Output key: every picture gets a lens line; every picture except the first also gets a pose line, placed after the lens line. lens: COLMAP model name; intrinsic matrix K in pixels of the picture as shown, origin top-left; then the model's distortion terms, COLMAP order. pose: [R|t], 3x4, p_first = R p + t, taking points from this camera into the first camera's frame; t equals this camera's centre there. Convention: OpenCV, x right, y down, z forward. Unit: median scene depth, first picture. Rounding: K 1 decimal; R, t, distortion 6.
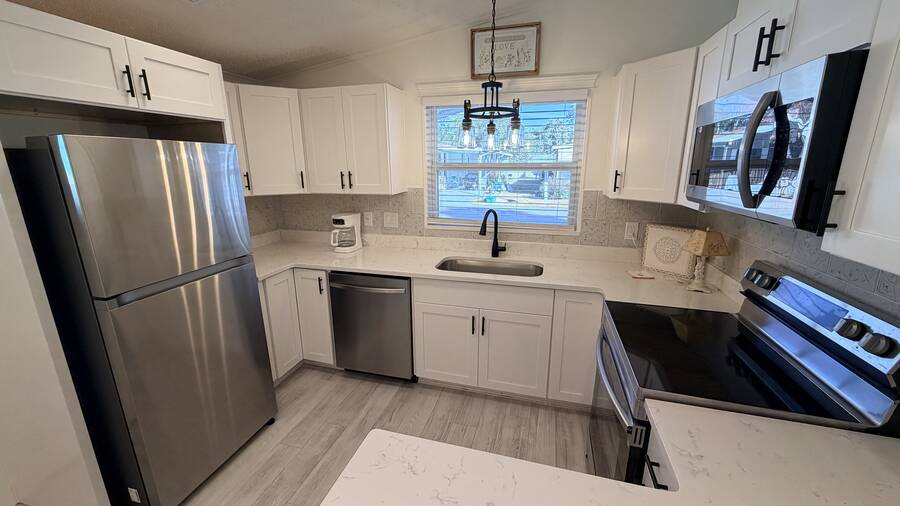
lens RADIAL K [[357.3, 0, 447.1], [0, 357.3, 251.0], [0, 0, 1]] dist [0.001310, -0.000815]
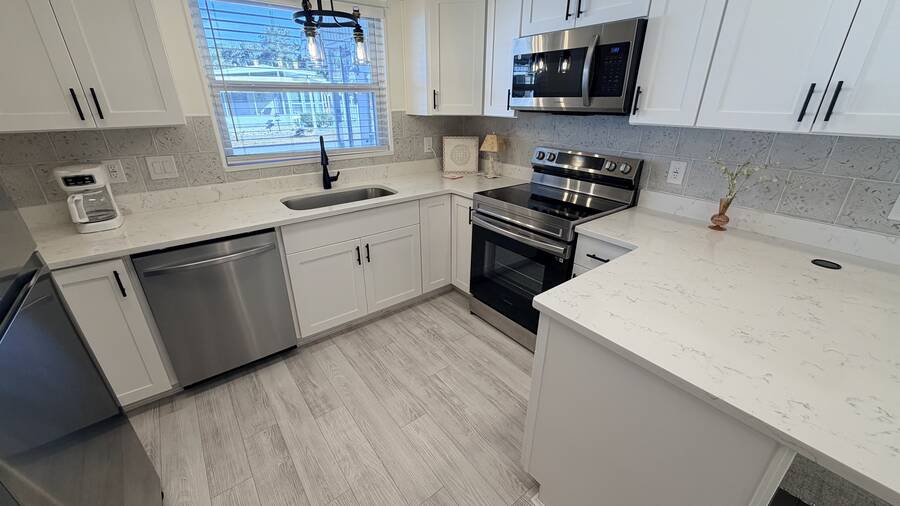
lens RADIAL K [[357.3, 0, 447.4], [0, 357.3, 250.8], [0, 0, 1]] dist [0.001310, -0.000815]
pose [[0.596178, -0.313502, 0.739114, -0.452001], [0.188353, 0.949532, 0.250825, -0.005506], [-0.780446, -0.010322, 0.625138, 0.174973]]
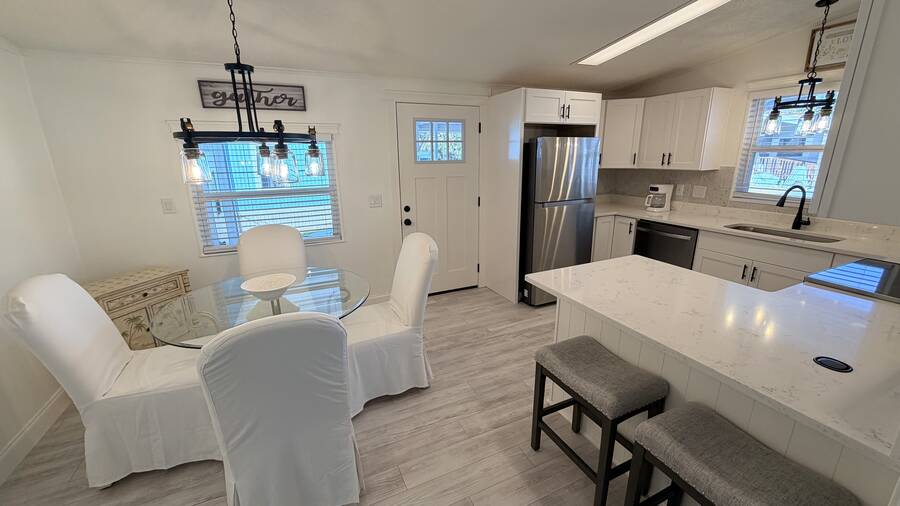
lens RADIAL K [[357.3, 0, 447.8], [0, 357.3, 251.6], [0, 0, 1]] dist [0.001310, -0.000815]
pose [[0.650056, 0.198380, -0.733534, 0.277910], [-0.172749, 0.978626, 0.111574, 0.157812], [0.739990, 0.054188, 0.670432, -0.596470]]
